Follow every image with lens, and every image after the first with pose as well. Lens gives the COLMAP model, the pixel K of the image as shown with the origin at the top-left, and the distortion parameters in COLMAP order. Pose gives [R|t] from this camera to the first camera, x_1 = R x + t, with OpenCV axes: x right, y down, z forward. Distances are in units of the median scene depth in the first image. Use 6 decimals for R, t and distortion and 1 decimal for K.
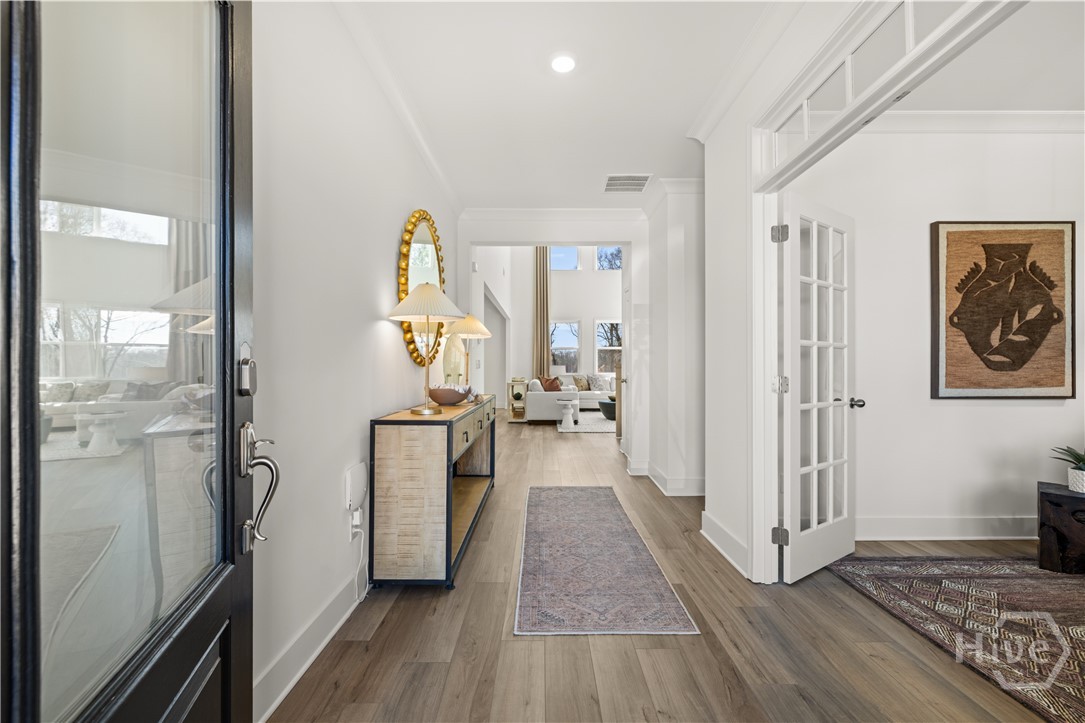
lens RADIAL K [[470.7, 0, 550.6], [0, 470.7, 367.3], [0, 0, 1]] dist [-0.001714, 0.000016]
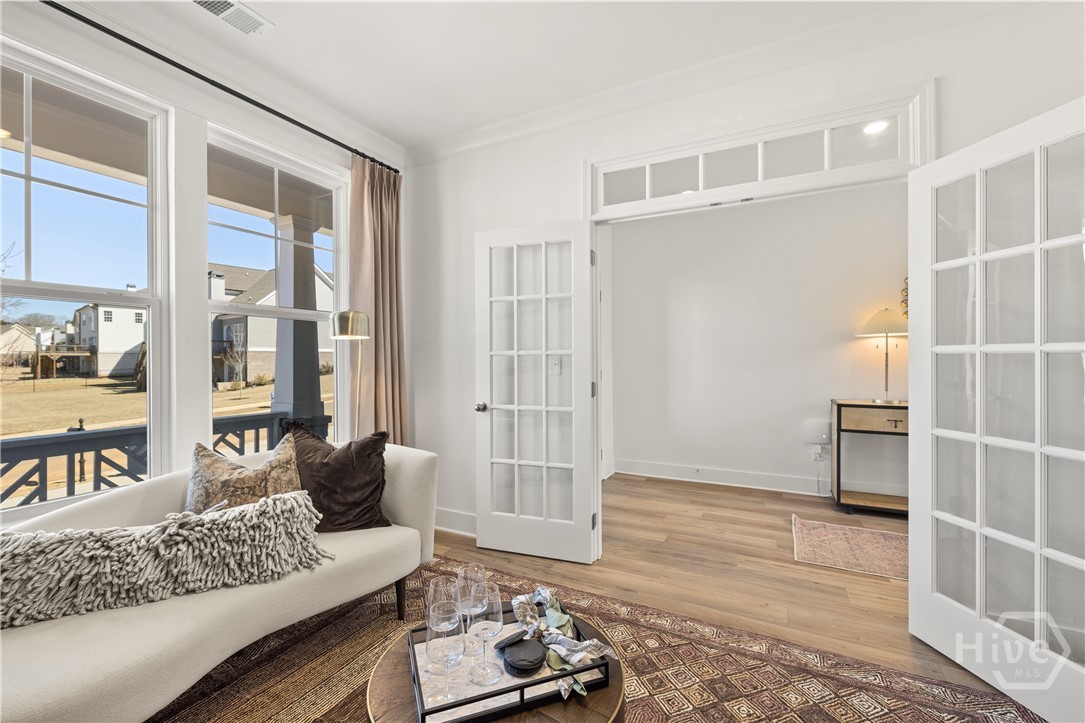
lens RADIAL K [[470.7, 0, 535.9], [0, 470.7, 361.1], [0, 0, 1]] dist [-0.001714, 0.000016]
pose [[-0.489613, 0.003677, -0.871932, 1.898536], [0.005587, 0.999984, 0.001080, -0.066279], [0.871922, -0.004342, -0.489625, 0.956703]]
